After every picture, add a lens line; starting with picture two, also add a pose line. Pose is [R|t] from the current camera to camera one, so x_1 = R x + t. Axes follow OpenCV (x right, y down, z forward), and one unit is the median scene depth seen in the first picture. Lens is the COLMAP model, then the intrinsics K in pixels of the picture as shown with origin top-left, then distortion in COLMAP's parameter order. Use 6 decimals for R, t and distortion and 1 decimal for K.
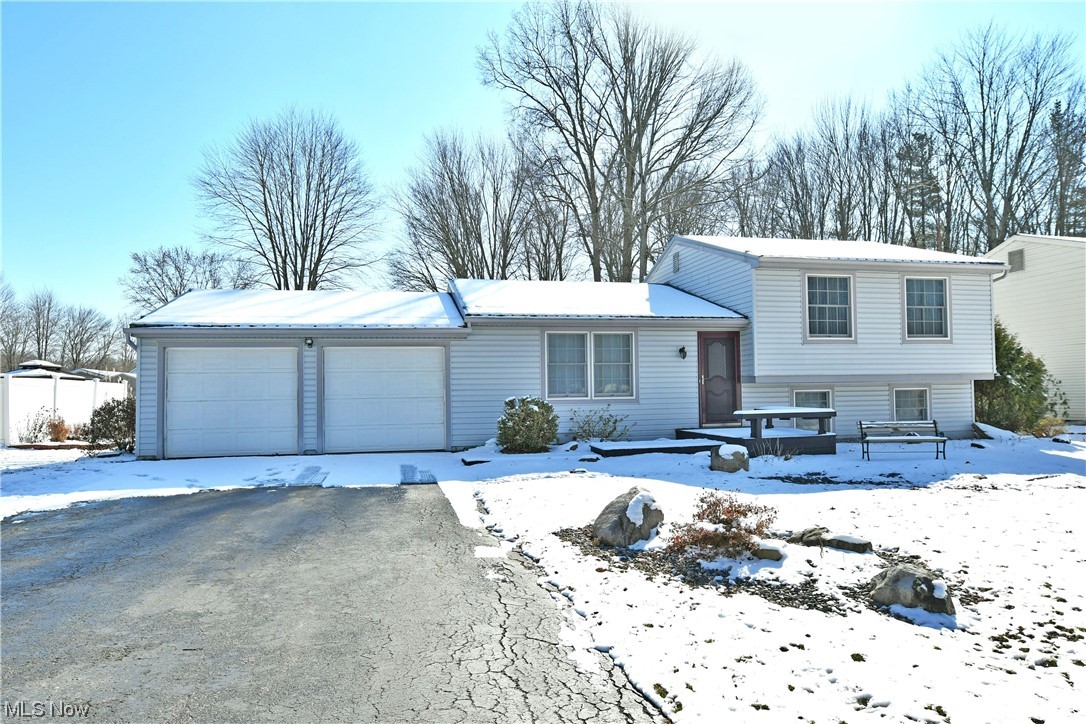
lens RADIAL K [[650.8, 0, 520.4], [0, 650.8, 366.6], [0, 0, 1]] dist [-0.016049, 0.000925]
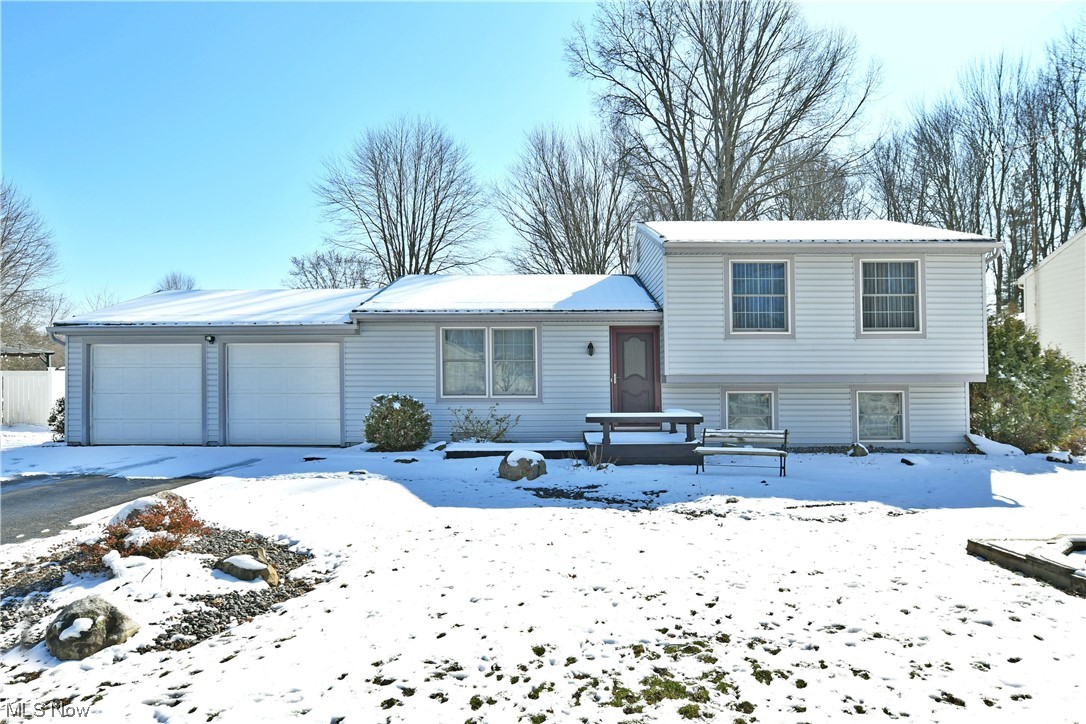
lens RADIAL K [[650.8, 0, 520.4], [0, 650.8, 366.6], [0, 0, 1]] dist [-0.016049, 0.000925]
pose [[0.976421, 0.006530, -0.215776, 0.347576], [-0.005030, 0.999959, 0.007503, -0.002796], [0.215816, -0.006241, 0.976414, 0.073217]]
